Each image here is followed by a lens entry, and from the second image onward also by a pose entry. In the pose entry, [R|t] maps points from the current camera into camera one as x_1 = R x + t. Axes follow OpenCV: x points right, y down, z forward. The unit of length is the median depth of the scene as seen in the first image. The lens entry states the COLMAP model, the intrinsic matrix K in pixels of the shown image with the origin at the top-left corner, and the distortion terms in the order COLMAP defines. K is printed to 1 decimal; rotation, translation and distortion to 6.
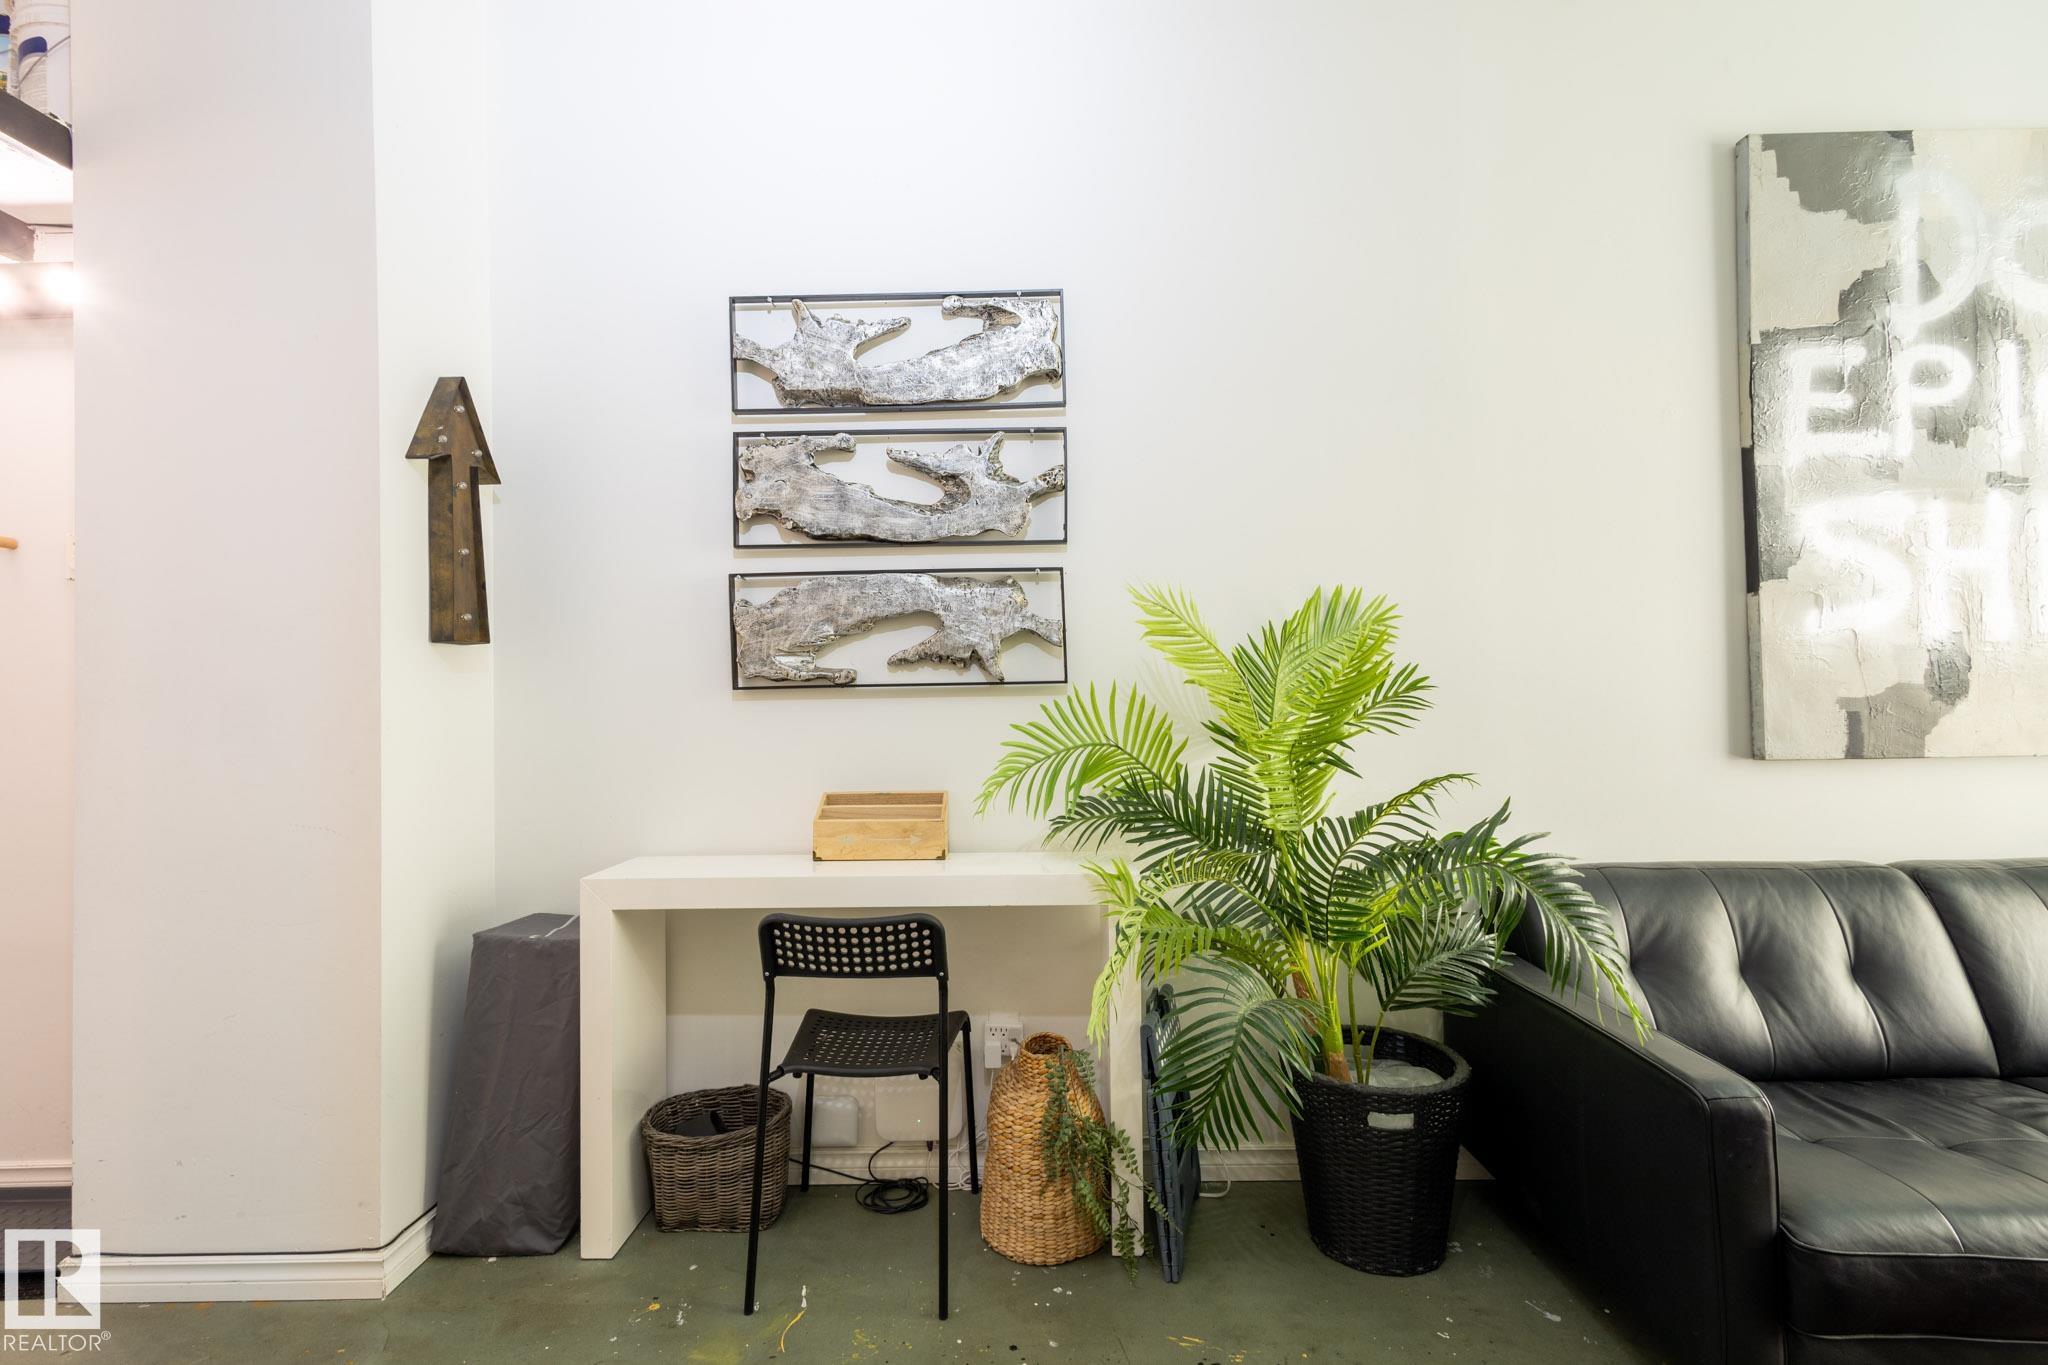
lens RADIAL K [[945.9, 0, 1020.2], [0, 945.9, 690.4], [0, 0, 1]] dist [0.023388, -0.009085]
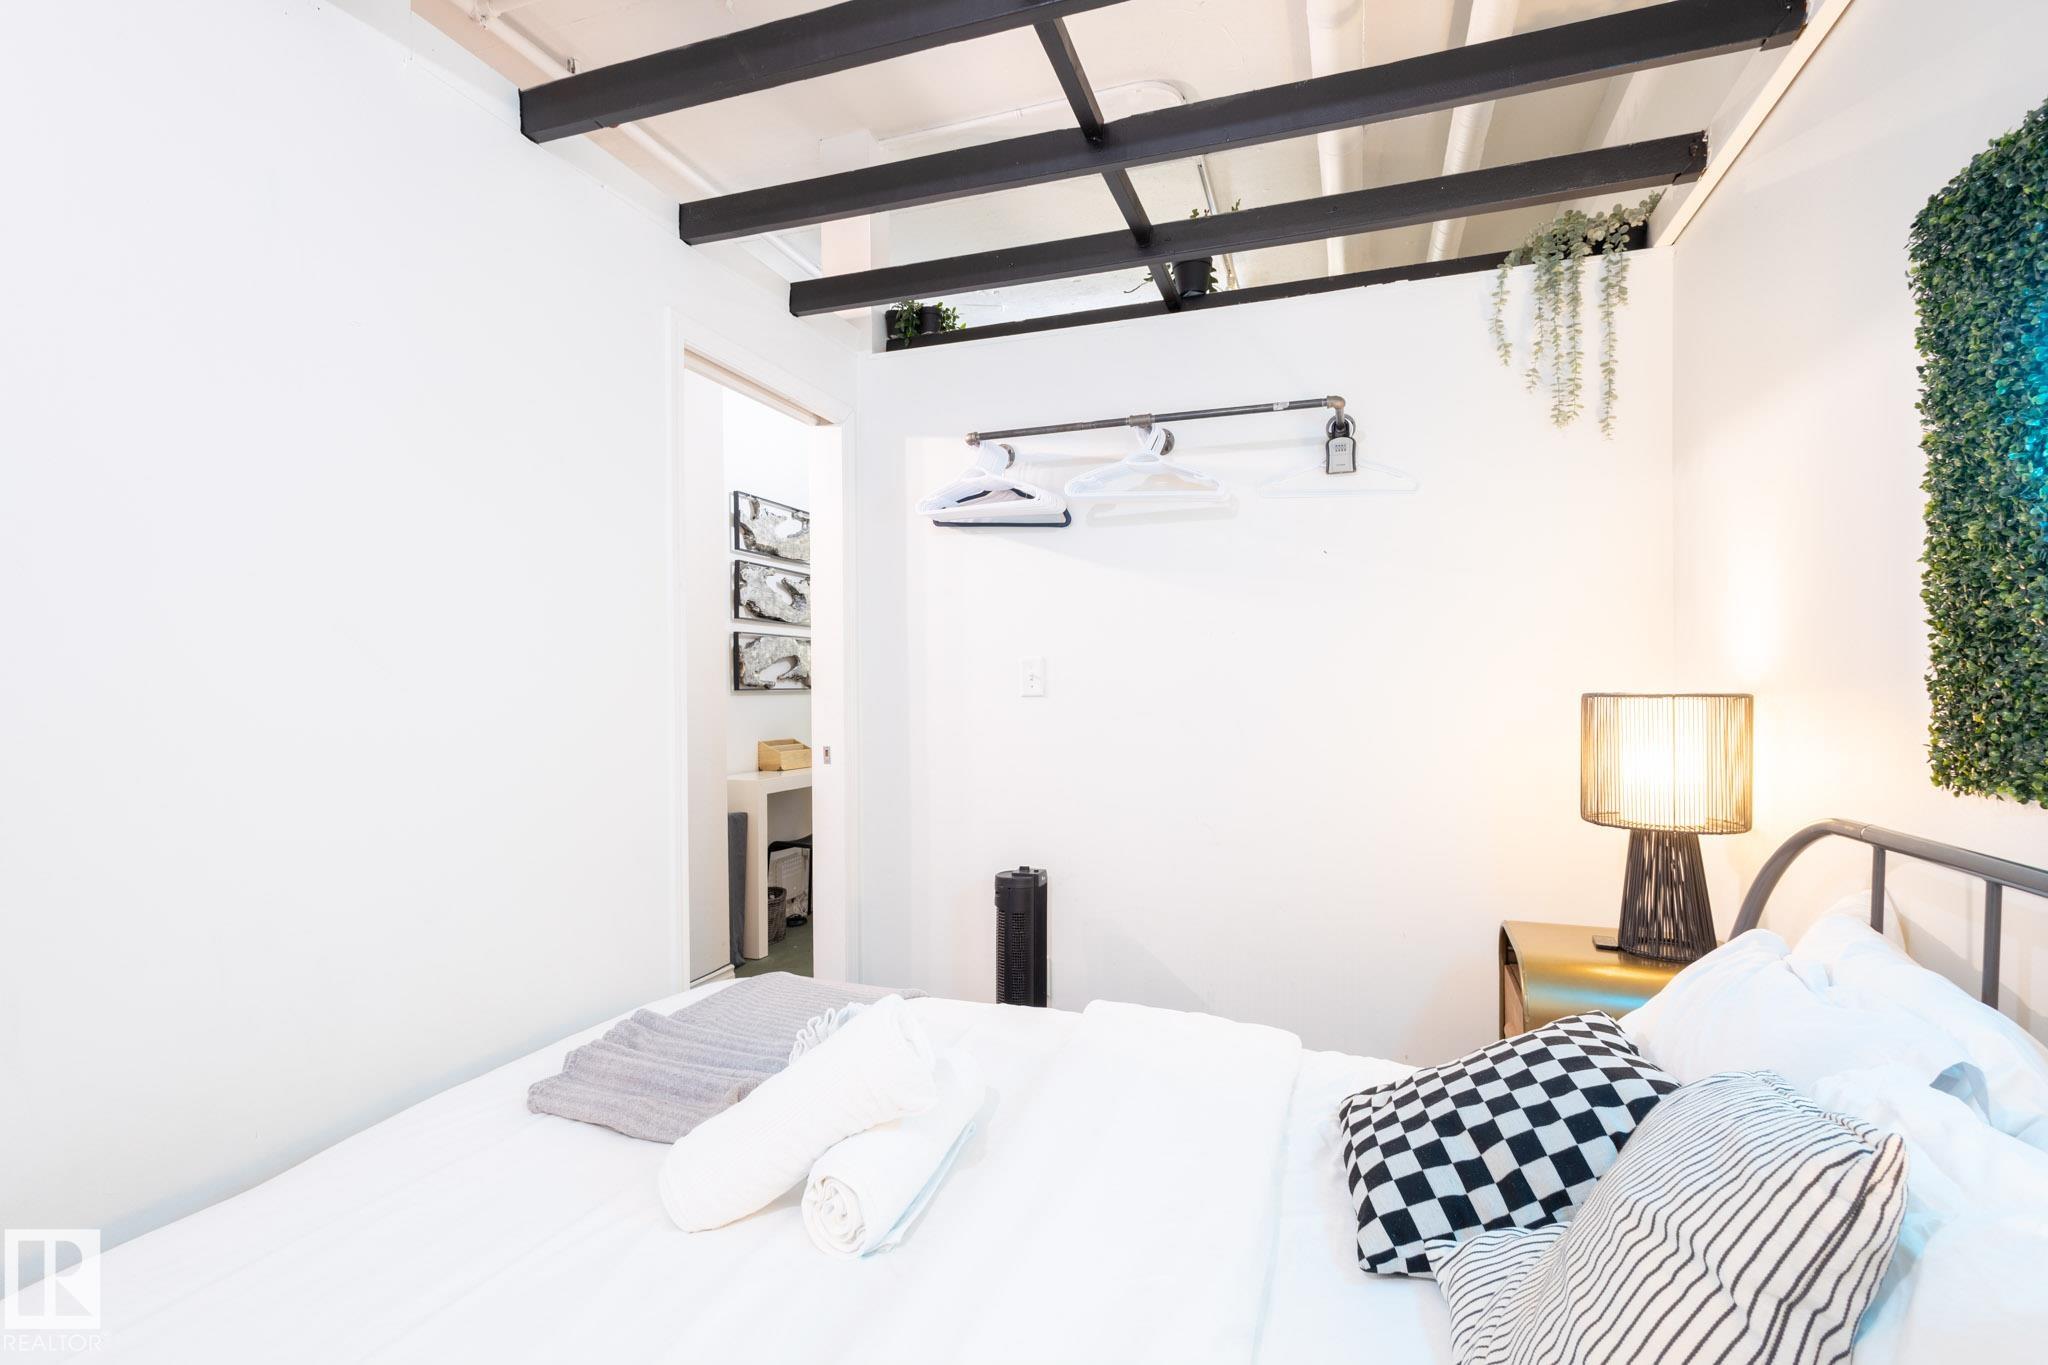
lens RADIAL K [[945.9, 0, 1020.2], [0, 945.9, 690.4], [0, 0, 1]] dist [0.023388, -0.009085]
pose [[0.323374, 0.009895, 0.946220, -2.271716], [-0.015813, 0.999862, -0.005052, -0.000444], [-0.946139, -0.013330, 0.323486, -0.221818]]
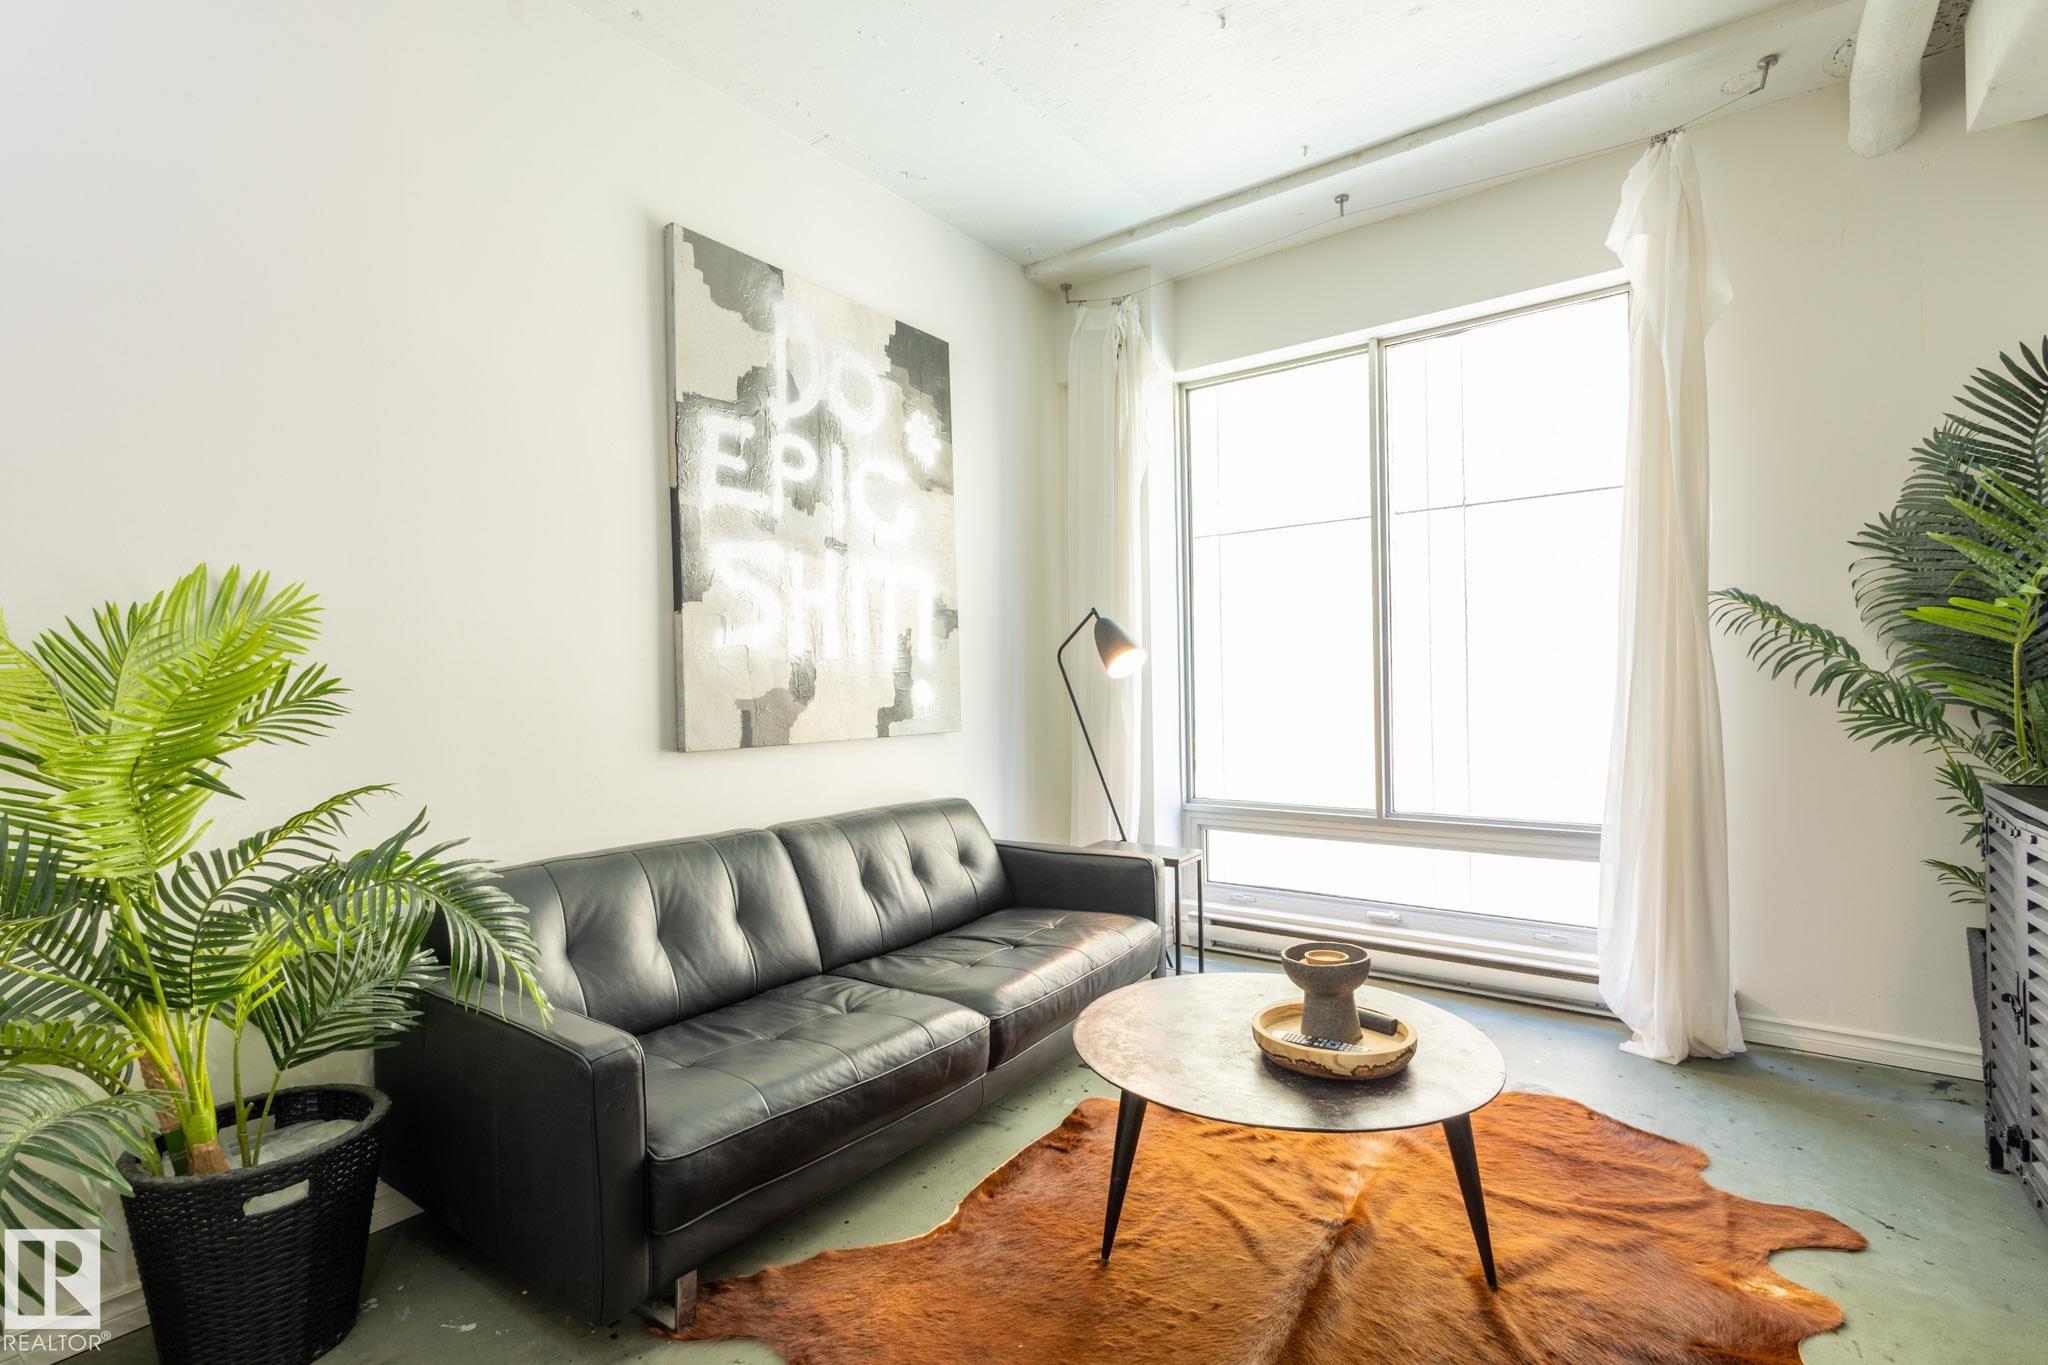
lens RADIAL K [[945.2, 0, 1020.9], [0, 945.2, 688.2], [0, 0, 1]] dist [0.017512, -0.007232]
pose [[0.588204, 0.005187, 0.808696, 0.079008], [-0.001701, 0.999985, -0.005177, -0.001682], [-0.808711, 0.001669, 0.588204, -0.037428]]
